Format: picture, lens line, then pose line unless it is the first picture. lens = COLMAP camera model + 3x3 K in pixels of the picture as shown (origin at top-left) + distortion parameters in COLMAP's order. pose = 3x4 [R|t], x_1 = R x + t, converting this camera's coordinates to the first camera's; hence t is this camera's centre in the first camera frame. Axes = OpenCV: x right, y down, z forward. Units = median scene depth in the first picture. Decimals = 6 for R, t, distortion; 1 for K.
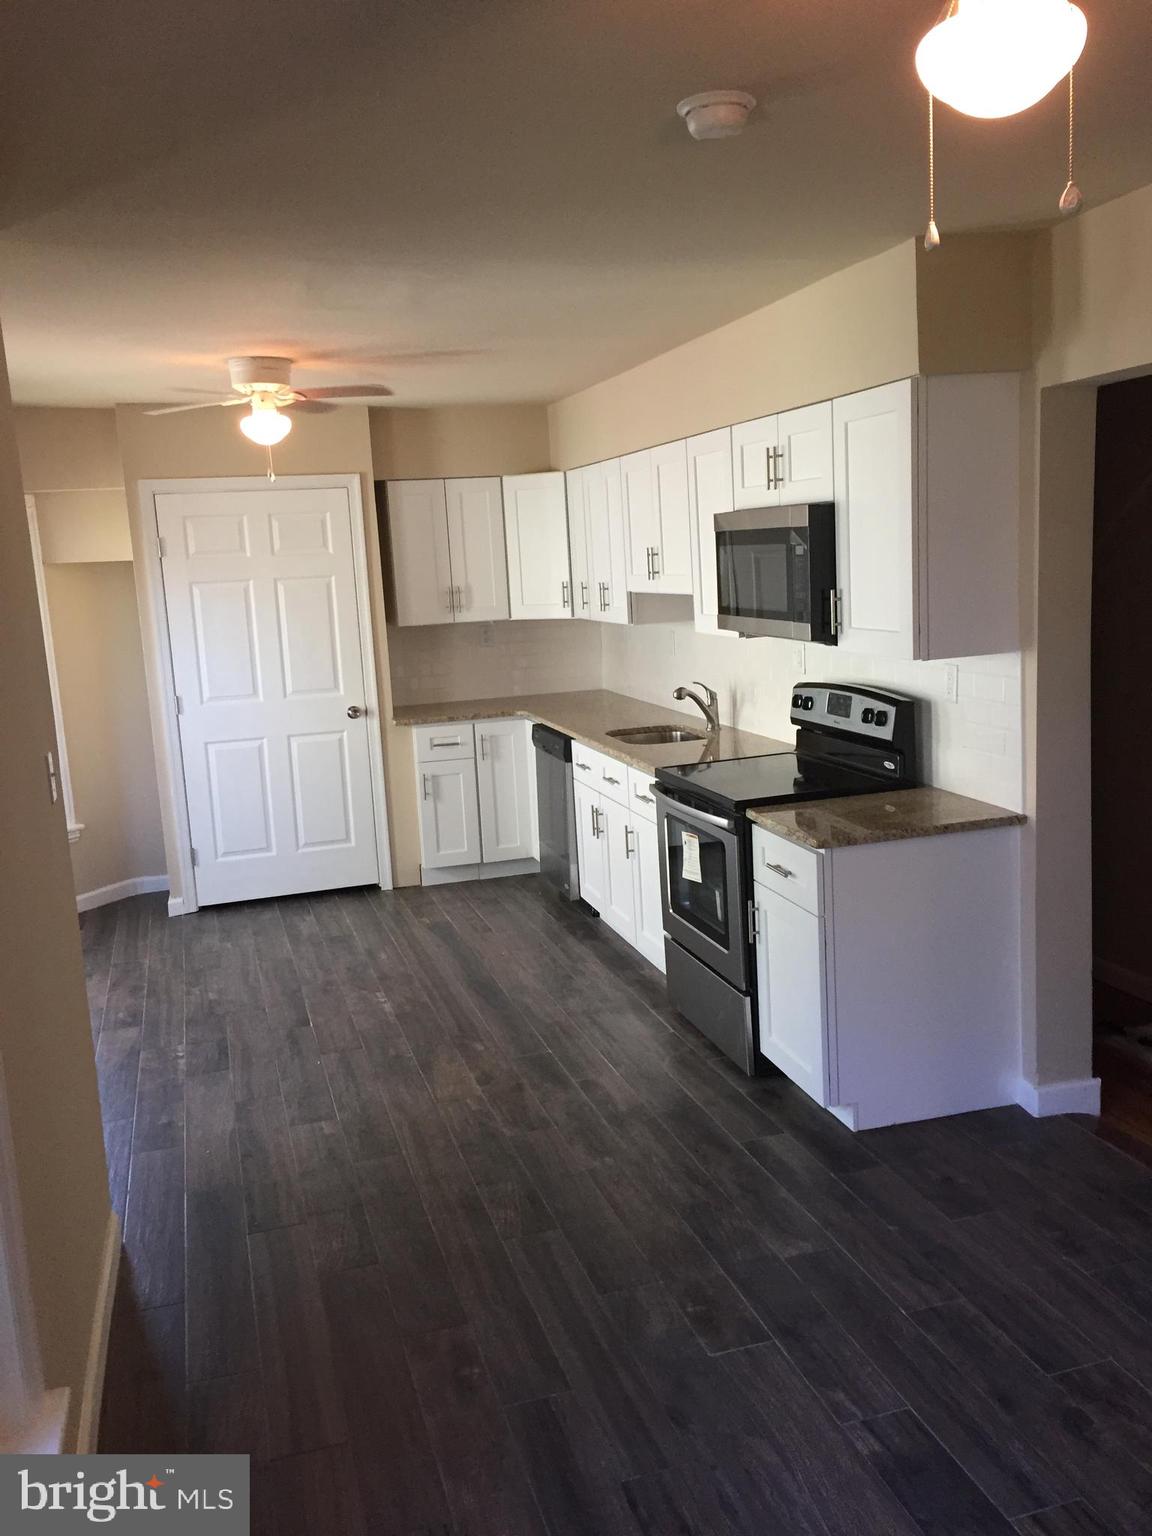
lens RADIAL K [[1268.8, 0, 540.1], [0, 1268.8, 770.8], [0, 0, 1]] dist [0.049868, -0.000325]
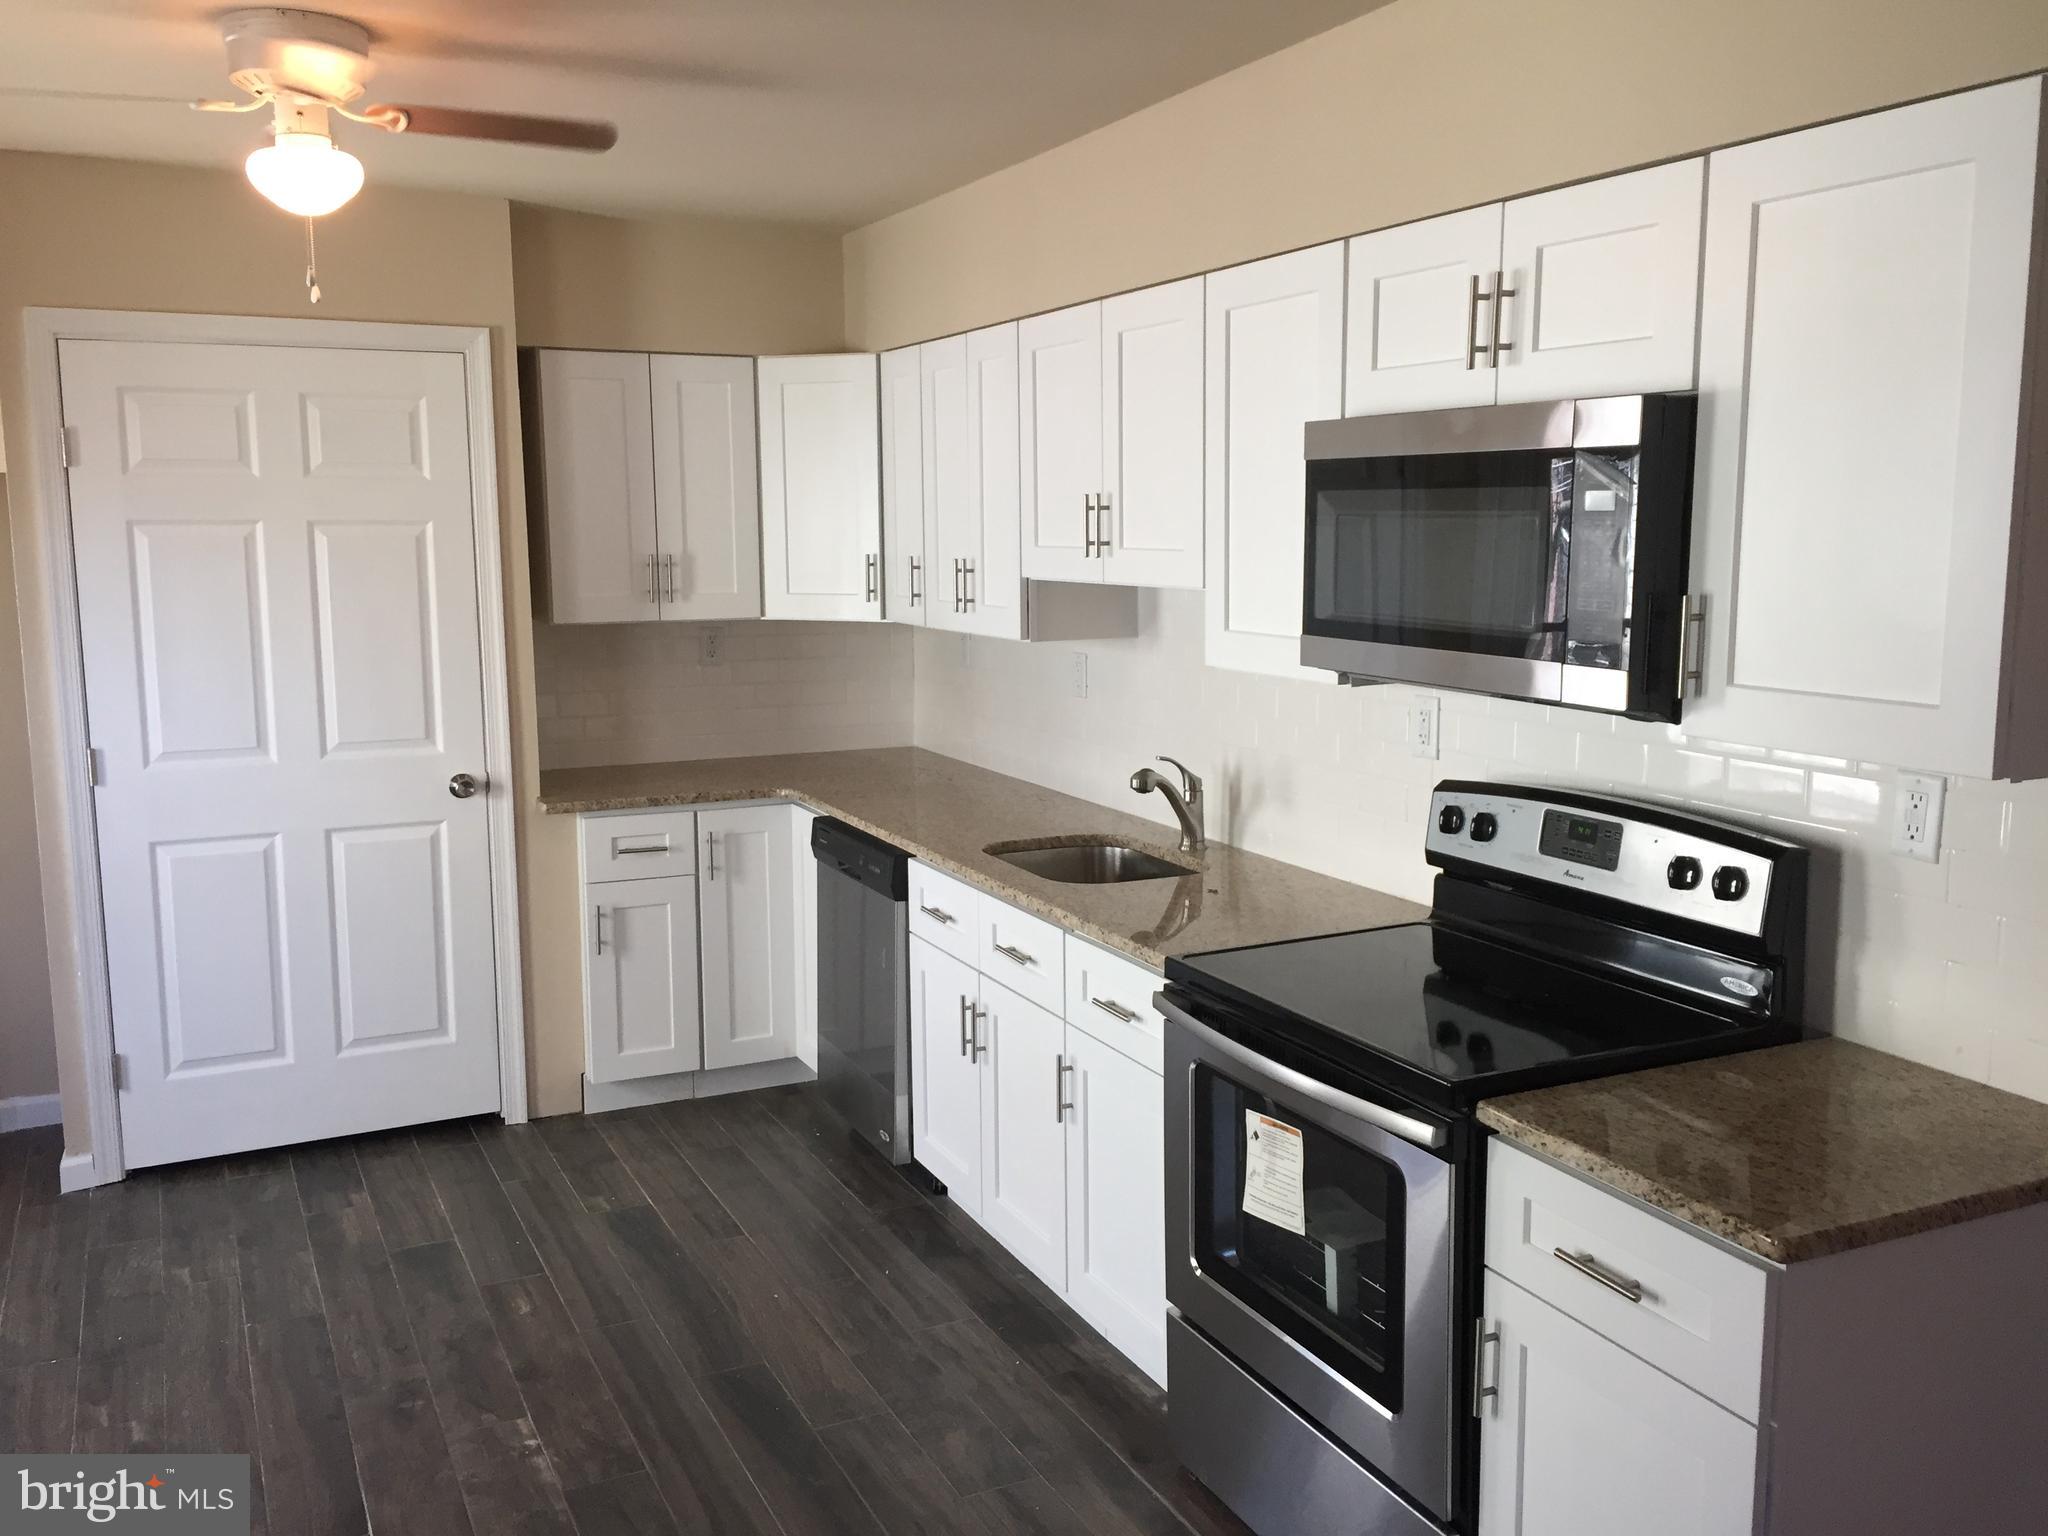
lens RADIAL K [[1777.2, 0, 1003.1], [0, 1777.2, 771.3], [0, 0, 1]] dist [0.082854, -0.128997]
pose [[0.984884, 0.024011, 0.171542, -0.068512], [-0.018602, 0.999280, -0.033070, -0.039922], [-0.172213, 0.029379, 0.984622, 0.303736]]
